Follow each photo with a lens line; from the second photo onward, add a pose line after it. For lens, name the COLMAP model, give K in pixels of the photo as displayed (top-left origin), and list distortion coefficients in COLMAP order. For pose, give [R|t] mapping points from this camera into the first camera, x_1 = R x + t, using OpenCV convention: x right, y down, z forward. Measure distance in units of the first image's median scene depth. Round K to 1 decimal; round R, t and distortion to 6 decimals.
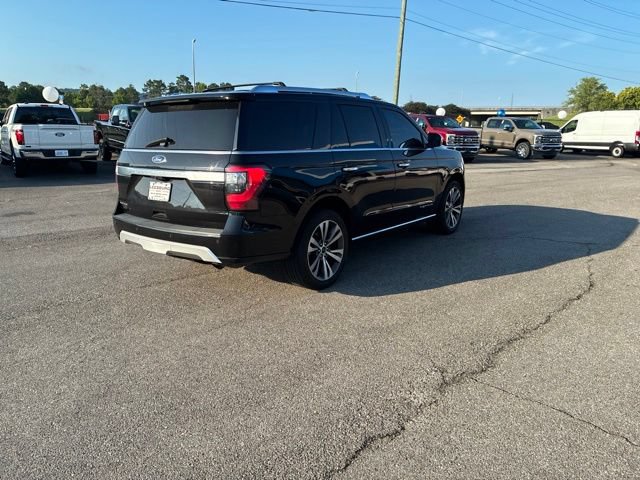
lens RADIAL K [[477.0, 0, 316.3], [0, 477.0, 235.3], [0, 0, 1]] dist [0.057863, -0.071344]
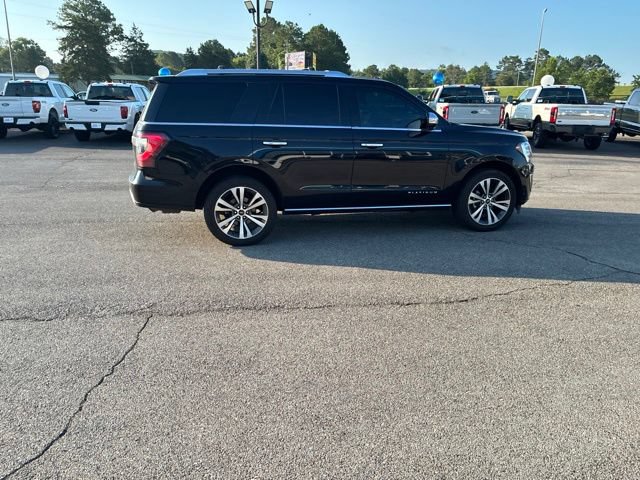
lens RADIAL K [[476.5, 0, 316.5], [0, 476.5, 248.4], [0, 0, 1]] dist [0.057914, -0.075721]
pose [[0.781752, 0.185553, -0.595344, 0.842068], [-0.145743, 0.982630, 0.114883, -0.042662], [0.606319, -0.003042, 0.795216, 0.187994]]
